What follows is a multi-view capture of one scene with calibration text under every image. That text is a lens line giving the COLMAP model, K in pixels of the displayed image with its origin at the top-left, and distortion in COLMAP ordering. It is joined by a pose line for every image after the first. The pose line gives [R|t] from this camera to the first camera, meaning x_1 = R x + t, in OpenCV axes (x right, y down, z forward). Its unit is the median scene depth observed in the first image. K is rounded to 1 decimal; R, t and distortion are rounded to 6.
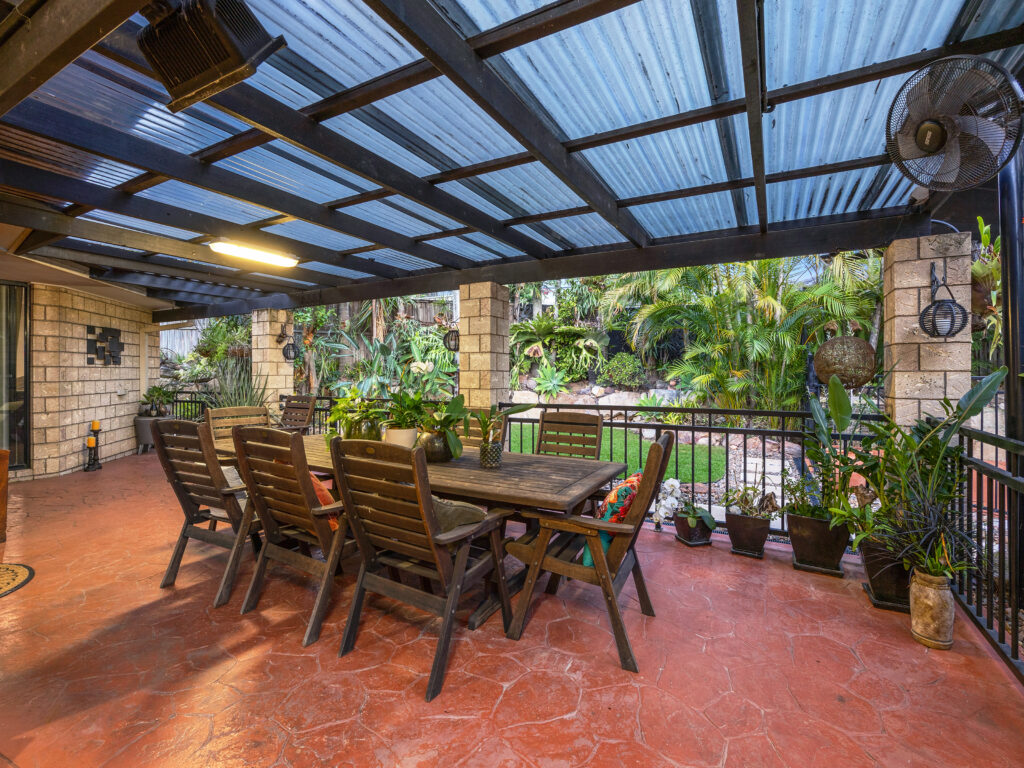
lens RADIAL K [[463.0, 0, 514.9], [0, 463.0, 377.1], [0, 0, 1]] dist [-0.001729, 0.000103]
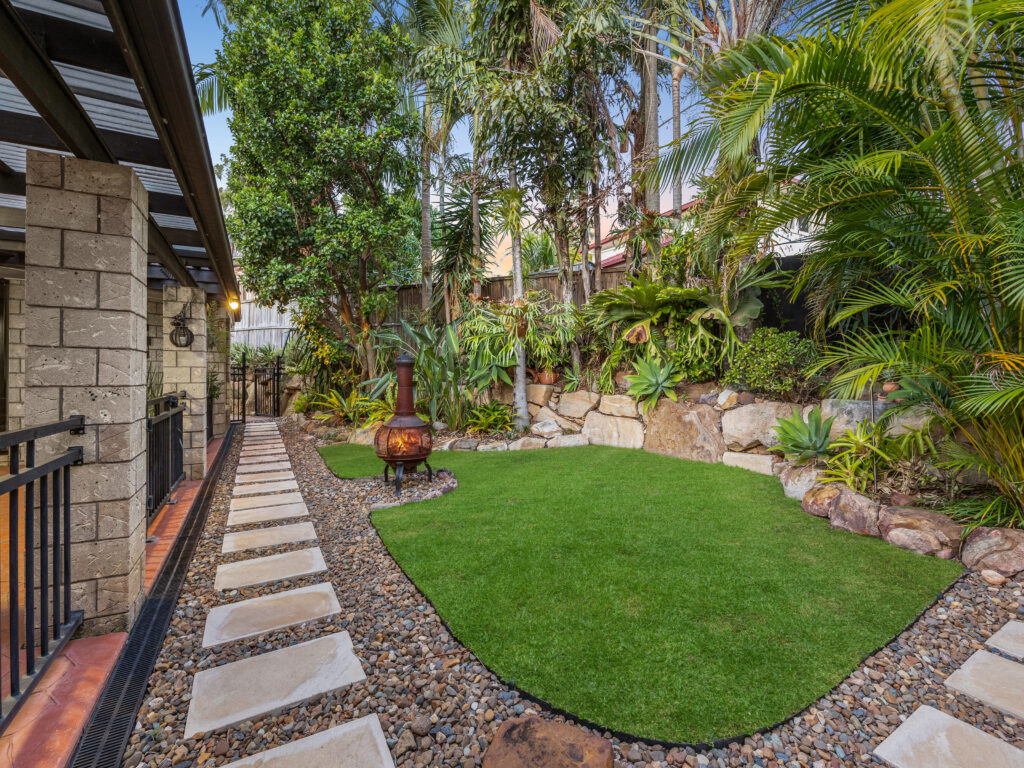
lens RADIAL K [[463.0, 0, 509.8], [0, 463.0, 381.1], [0, 0, 1]] dist [-0.001729, 0.000103]
pose [[0.846032, 0.011282, -0.533012, 0.253627], [-0.007875, 0.999931, 0.008666, 0.005757], [0.533073, -0.003134, 0.846063, 0.378900]]
